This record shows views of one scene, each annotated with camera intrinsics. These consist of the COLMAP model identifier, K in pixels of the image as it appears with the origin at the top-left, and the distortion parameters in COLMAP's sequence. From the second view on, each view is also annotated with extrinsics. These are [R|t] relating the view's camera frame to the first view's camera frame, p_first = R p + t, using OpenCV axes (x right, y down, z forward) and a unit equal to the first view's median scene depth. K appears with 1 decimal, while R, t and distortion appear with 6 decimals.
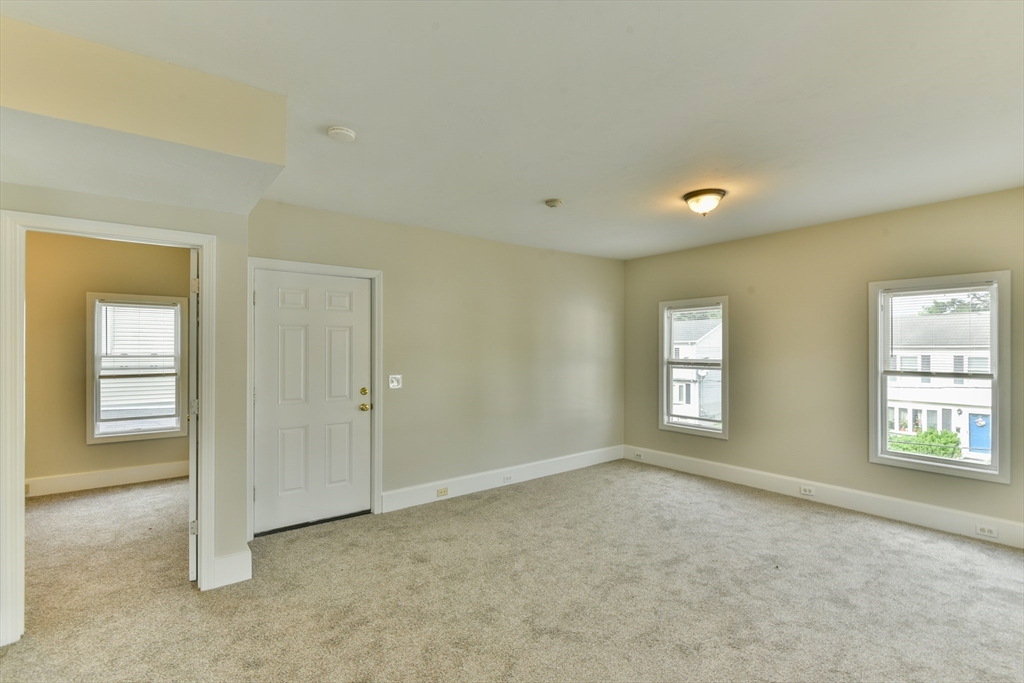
lens RADIAL K [[475.4, 0, 512.0], [0, 475.4, 341.5], [0, 0, 1]] dist [-0.002618, -0.000935]
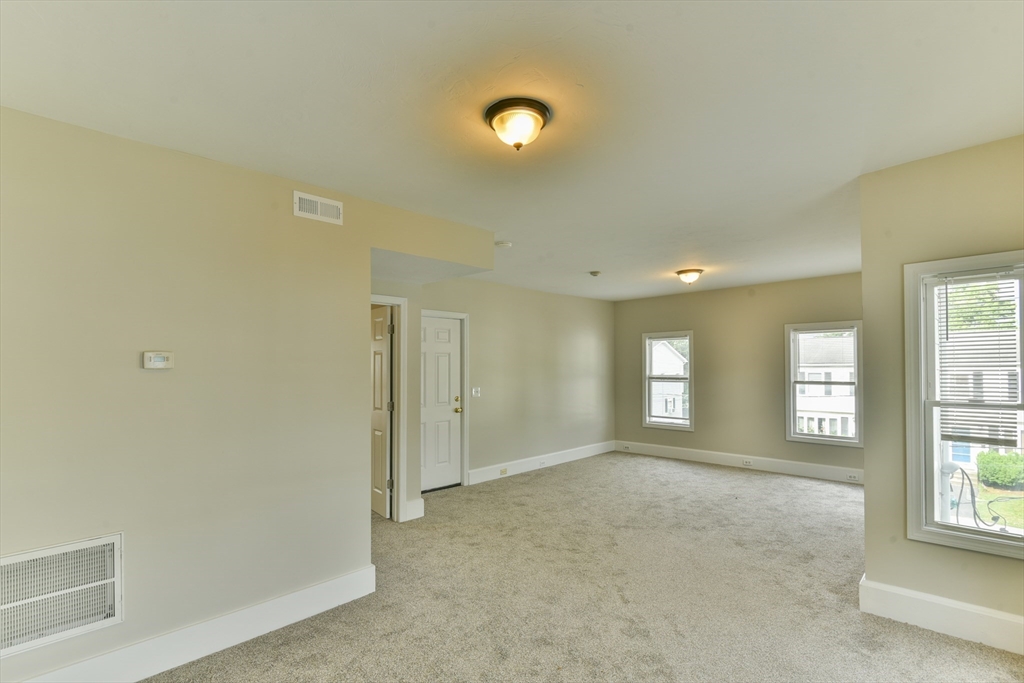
lens RADIAL K [[474.1, 0, 510.8], [0, 474.1, 355.4], [0, 0, 1]] dist [-0.000948, -0.000267]
pose [[0.992269, -0.002463, 0.124083, -0.332605], [0.003970, 0.999921, -0.011901, -0.007649], [-0.124044, 0.012301, 0.992200, -0.429999]]
